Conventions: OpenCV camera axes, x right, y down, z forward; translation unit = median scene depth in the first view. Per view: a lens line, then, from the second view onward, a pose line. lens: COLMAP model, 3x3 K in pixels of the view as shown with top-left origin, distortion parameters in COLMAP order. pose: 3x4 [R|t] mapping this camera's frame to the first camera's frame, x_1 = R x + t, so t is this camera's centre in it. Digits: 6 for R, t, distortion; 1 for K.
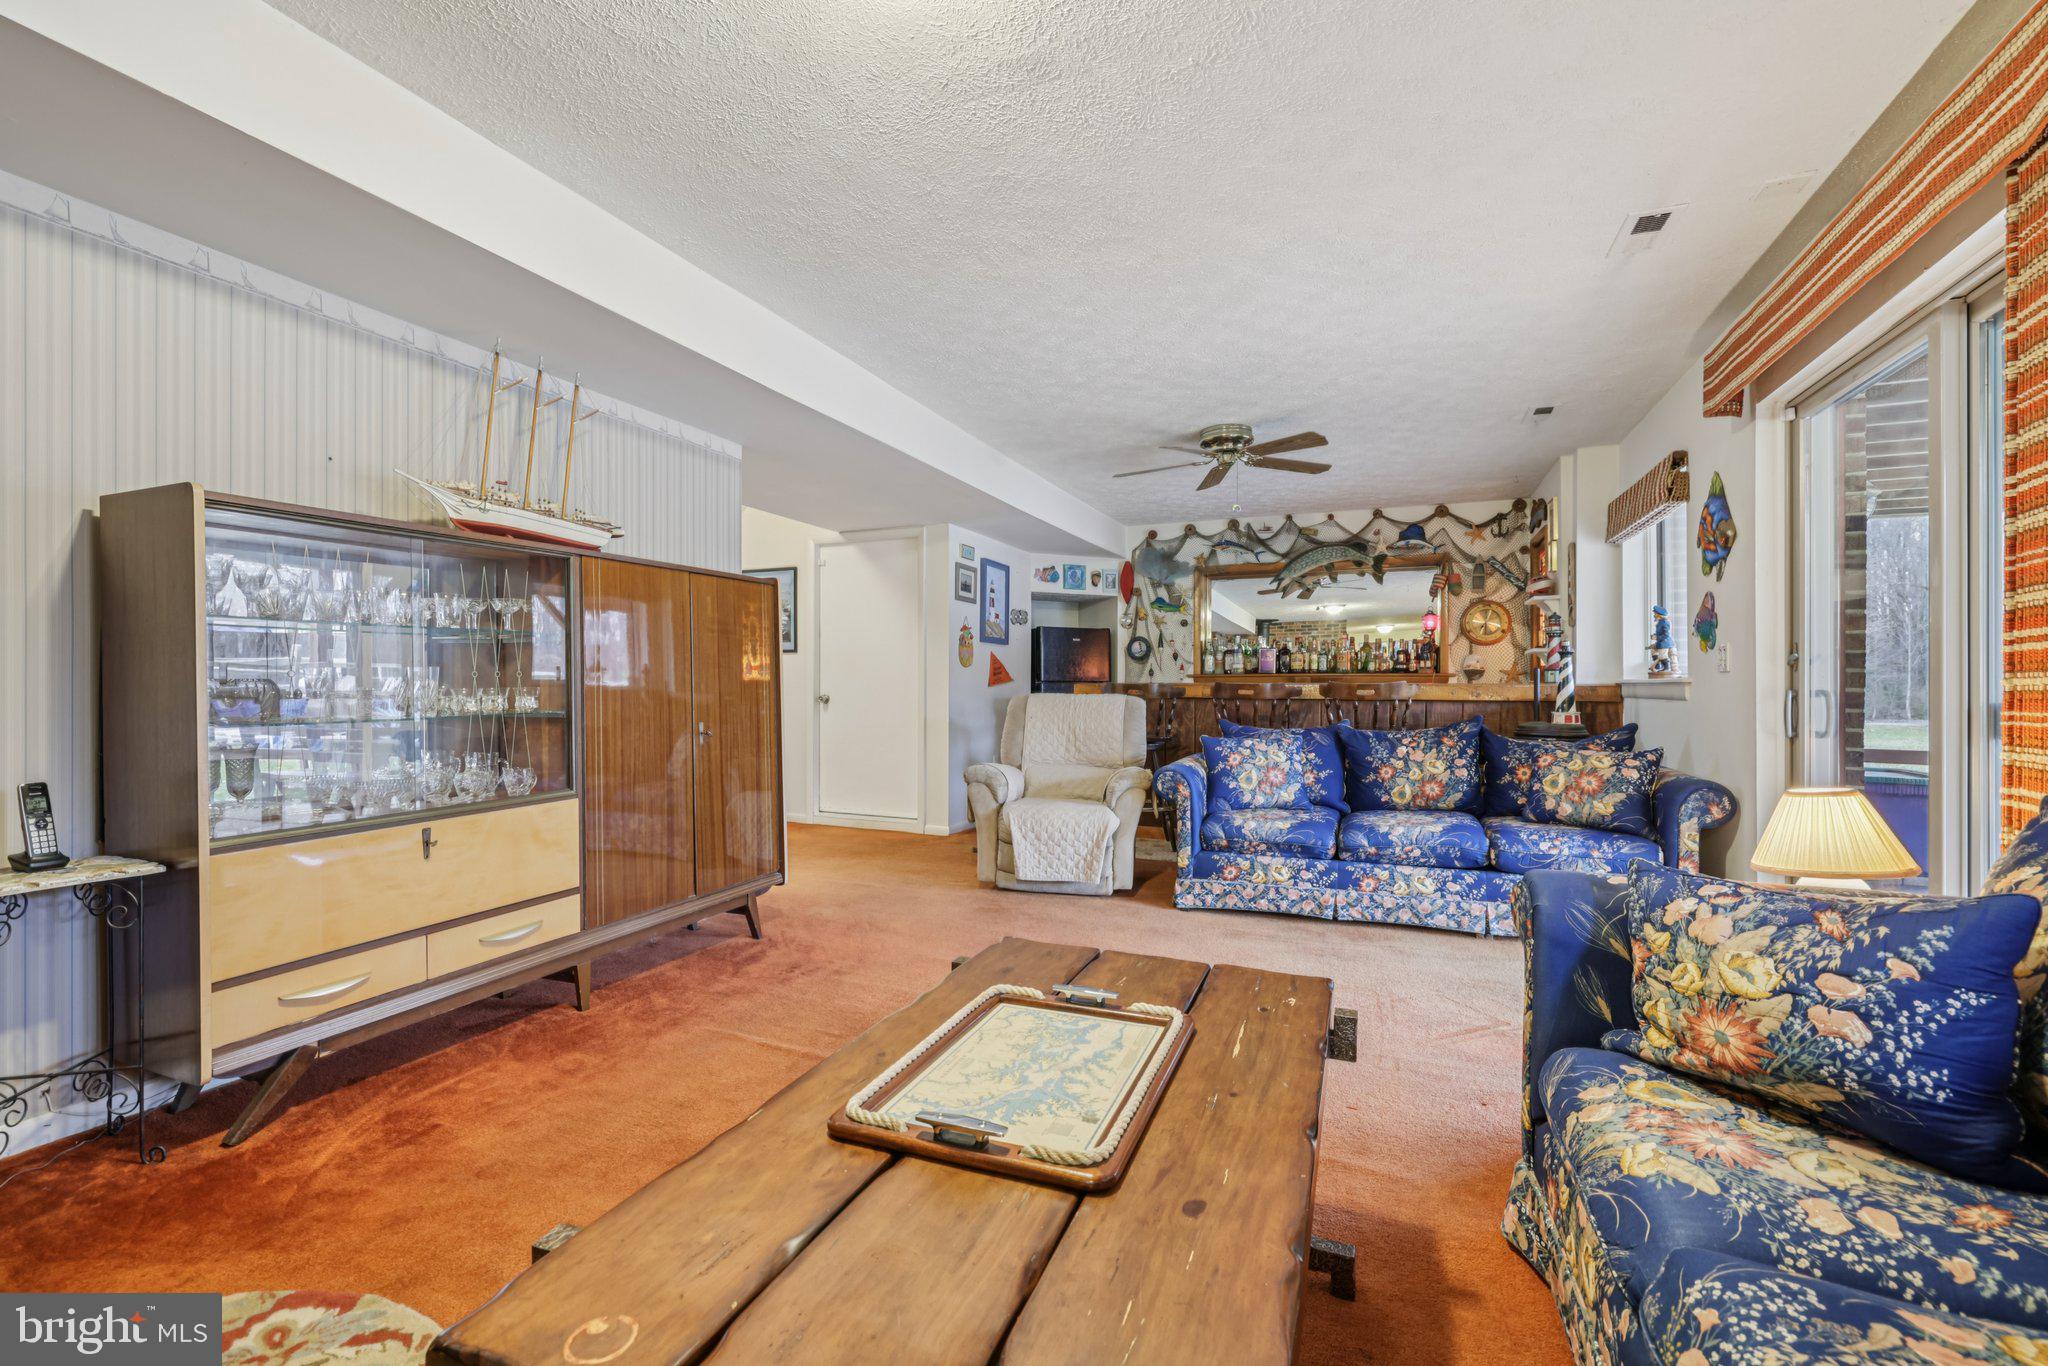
lens RADIAL K [[833.0, 0, 1024.0], [0, 833.0, 683.0], [0, 0, 1]] dist [-0.016607, 0.000050]
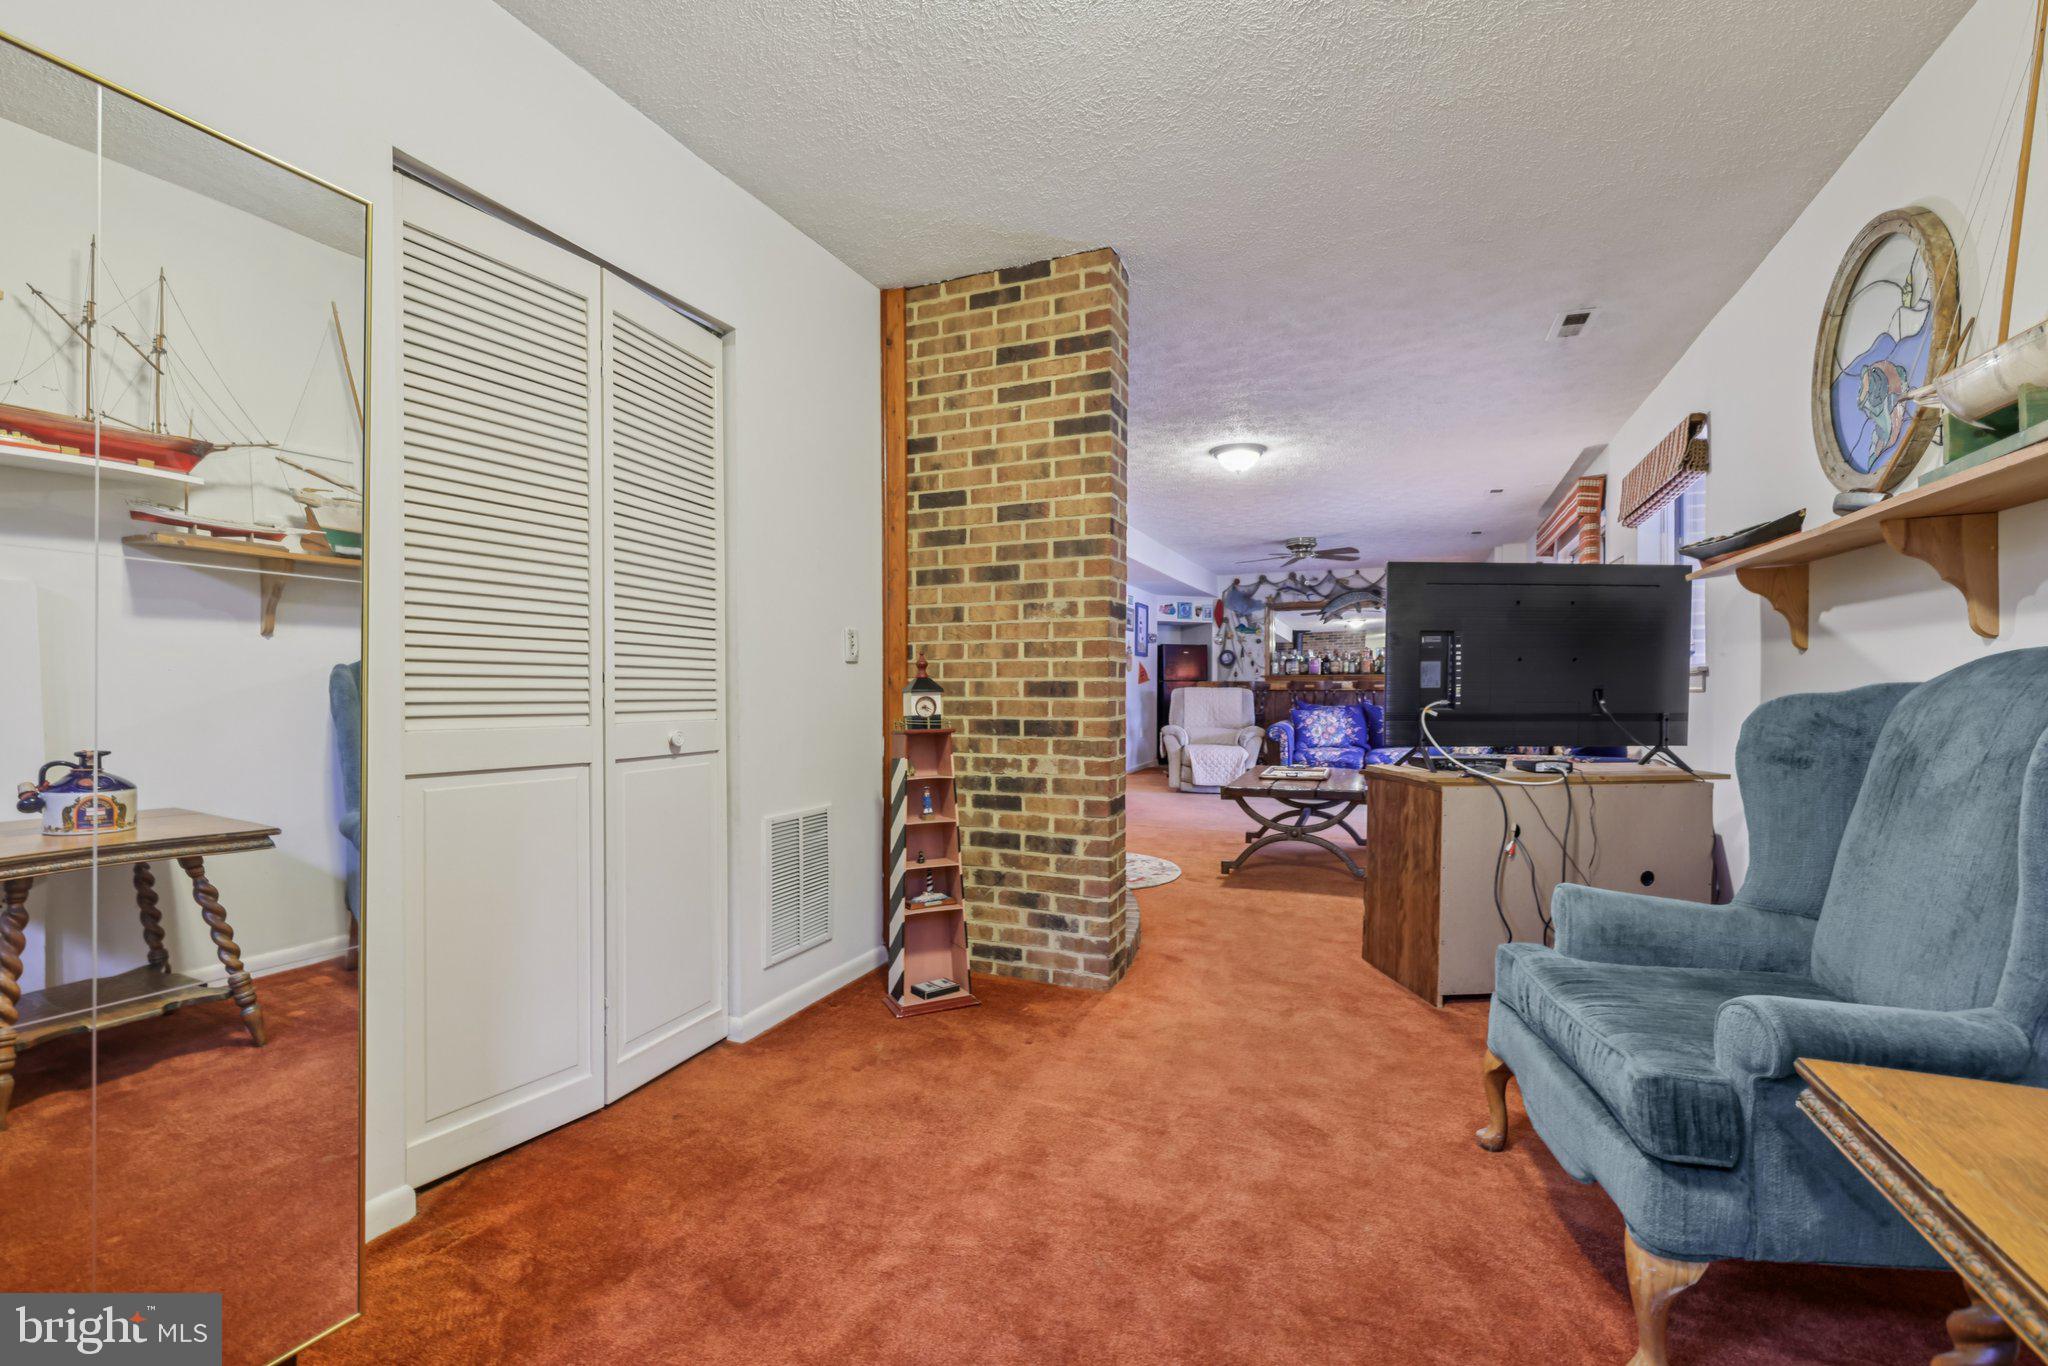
lens RADIAL K [[882.4, 0, 1015.8], [0, 882.4, 704.0], [0, 0, 1]] dist [0.002918, 0.001002]
pose [[0.999982, -0.005181, -0.003053, -0.291133], [0.005255, 0.999687, 0.024448, 0.000080], [0.002925, -0.024464, 0.999696, -0.719089]]
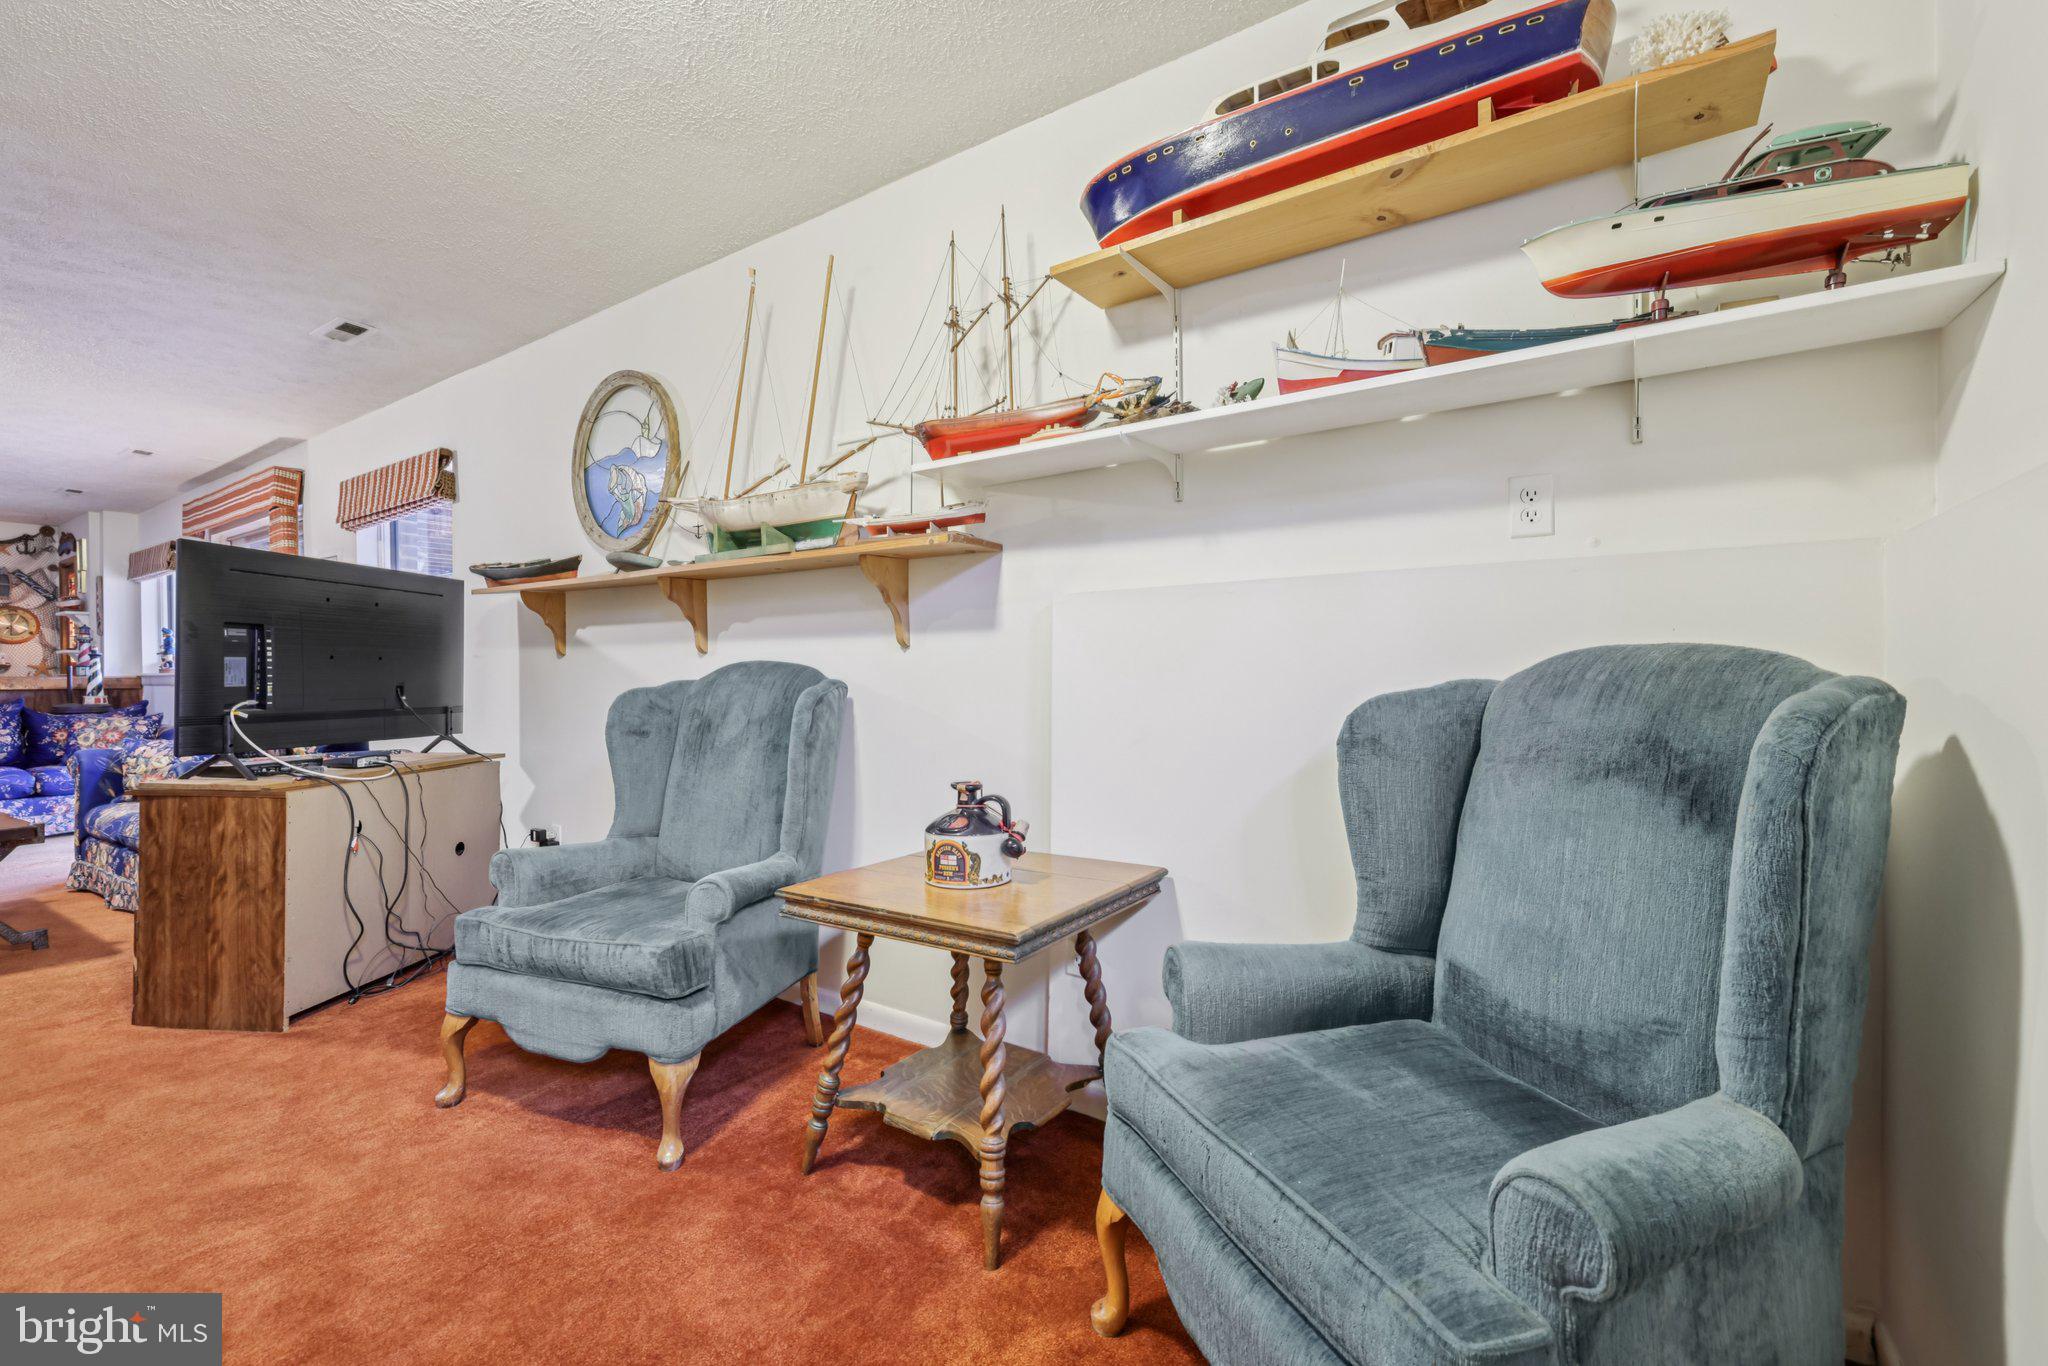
lens RADIAL K [[882.5, 0, 1017.6], [0, 882.5, 680.7], [0, 0, 1]] dist [0.000598, 0.000926]
pose [[0.184937, -0.010192, 0.982698, -0.444453], [0.002324, 0.999948, 0.009934, -0.002466], [-0.982748, 0.000447, 0.184951, -0.684493]]
